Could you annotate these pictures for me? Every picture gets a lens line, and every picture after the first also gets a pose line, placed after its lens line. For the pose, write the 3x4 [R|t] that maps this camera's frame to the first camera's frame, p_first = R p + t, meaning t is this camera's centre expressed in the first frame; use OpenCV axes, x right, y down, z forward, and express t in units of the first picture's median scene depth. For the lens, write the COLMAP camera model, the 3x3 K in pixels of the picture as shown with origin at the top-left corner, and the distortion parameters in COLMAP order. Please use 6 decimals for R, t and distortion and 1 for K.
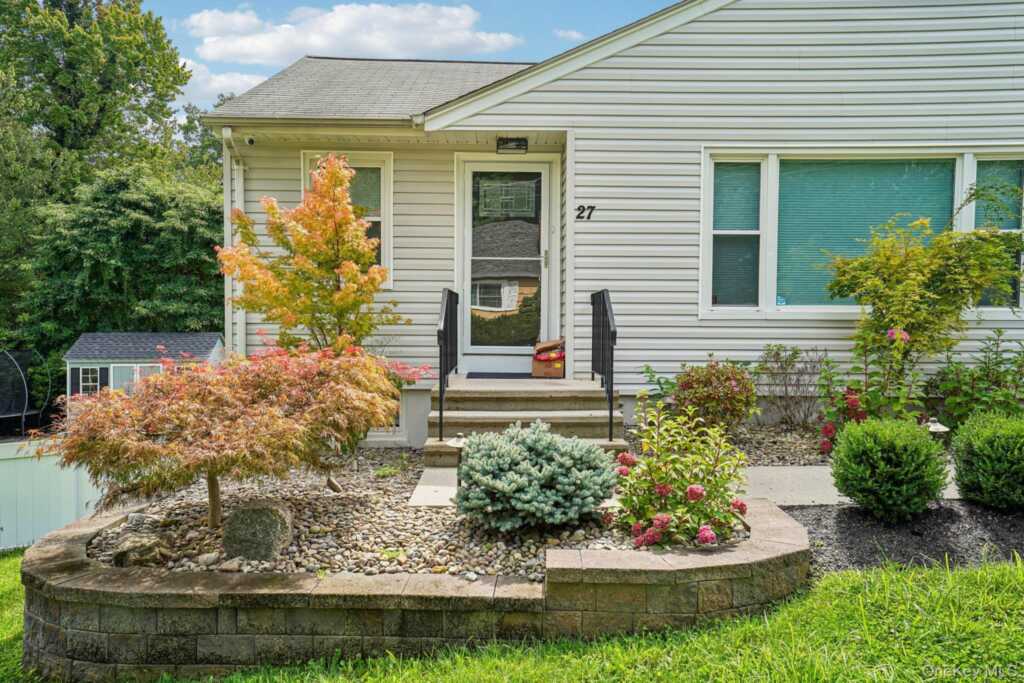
lens RADIAL K [[845.5, 0, 512.0], [0, 845.5, 341.5], [0, 0, 1]] dist [0.014677, 0.180871]
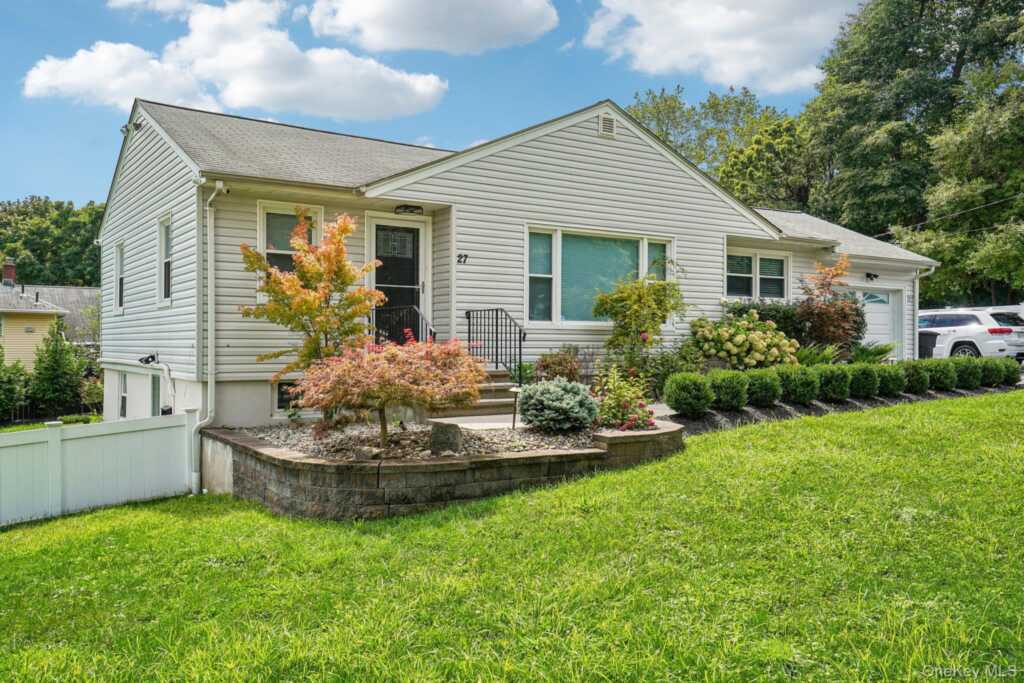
lens RADIAL K [[845.5, 0, 512.0], [0, 845.5, 341.5], [0, 0, 1]] dist [0.014677, 0.180871]
pose [[0.848897, -0.000626, 0.528559, -0.649464], [0.016302, 0.999555, -0.024998, 0.037774], [-0.528308, 0.029837, 0.848529, -0.347708]]
